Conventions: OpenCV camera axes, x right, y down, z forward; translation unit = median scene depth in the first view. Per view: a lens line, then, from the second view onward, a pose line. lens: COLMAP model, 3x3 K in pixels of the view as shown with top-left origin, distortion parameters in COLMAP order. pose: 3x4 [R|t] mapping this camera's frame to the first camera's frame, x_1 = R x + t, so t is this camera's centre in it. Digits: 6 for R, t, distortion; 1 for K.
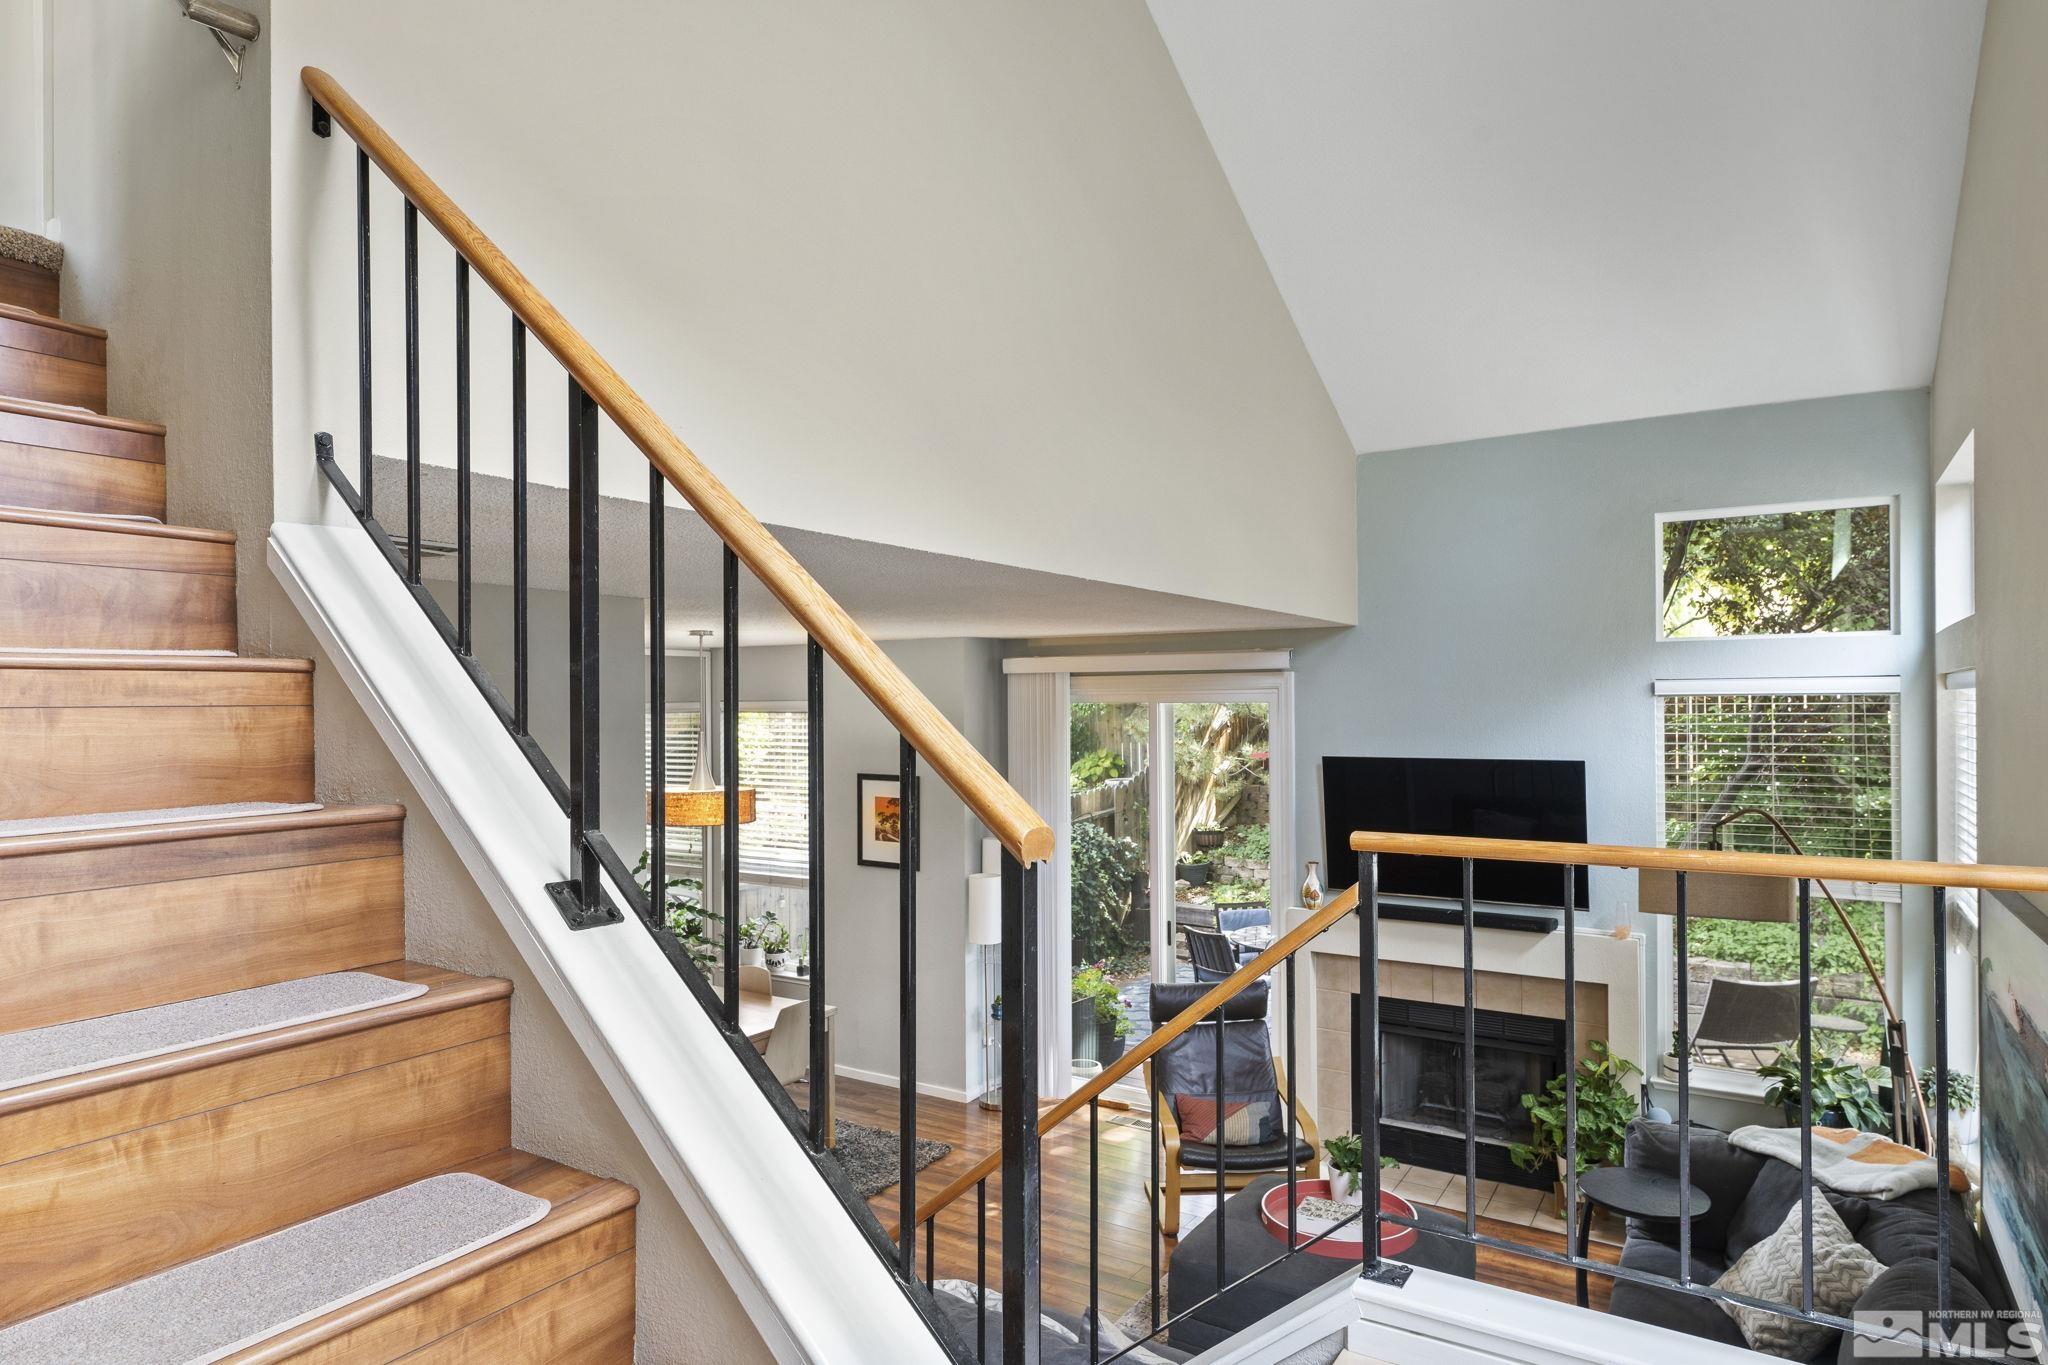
lens RADIAL K [[1203.3, 0, 1025.4], [0, 1203.3, 696.4], [0, 0, 1]] dist [0.010294, 0.000395]
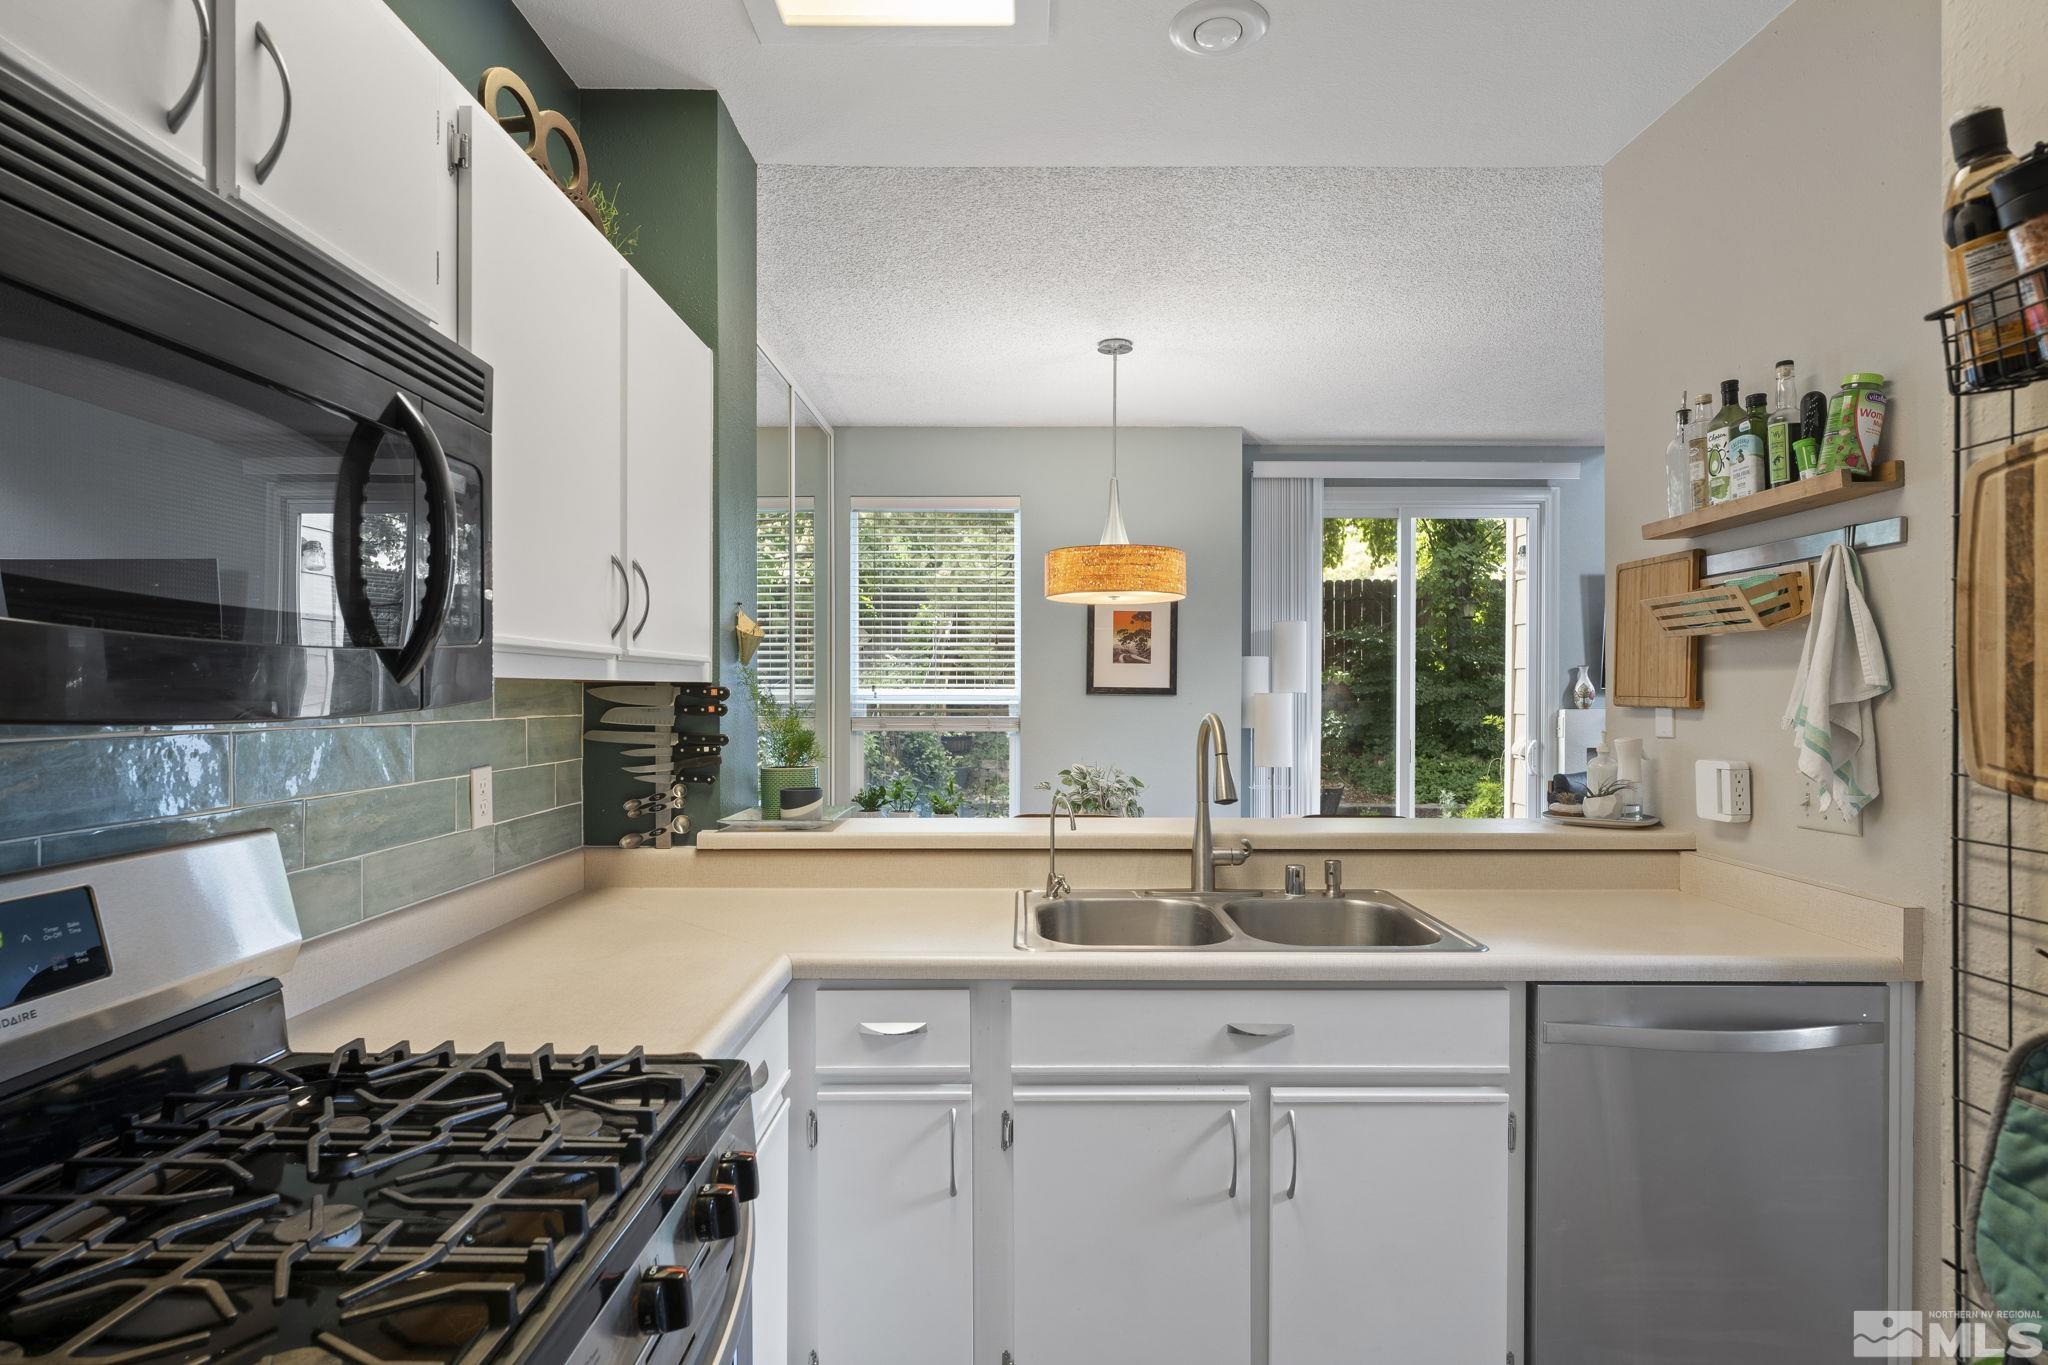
lens RADIAL K [[1057.5, 0, 1024.0], [0, 1057.5, 682.5], [0, 0, 1]] dist [0.000561, -0.000017]
pose [[0.838535, 0.009302, 0.544768, -0.607370], [-0.007032, 0.999956, -0.006250, 0.145014], [-0.544802, 0.001410, 0.838563, 0.435454]]
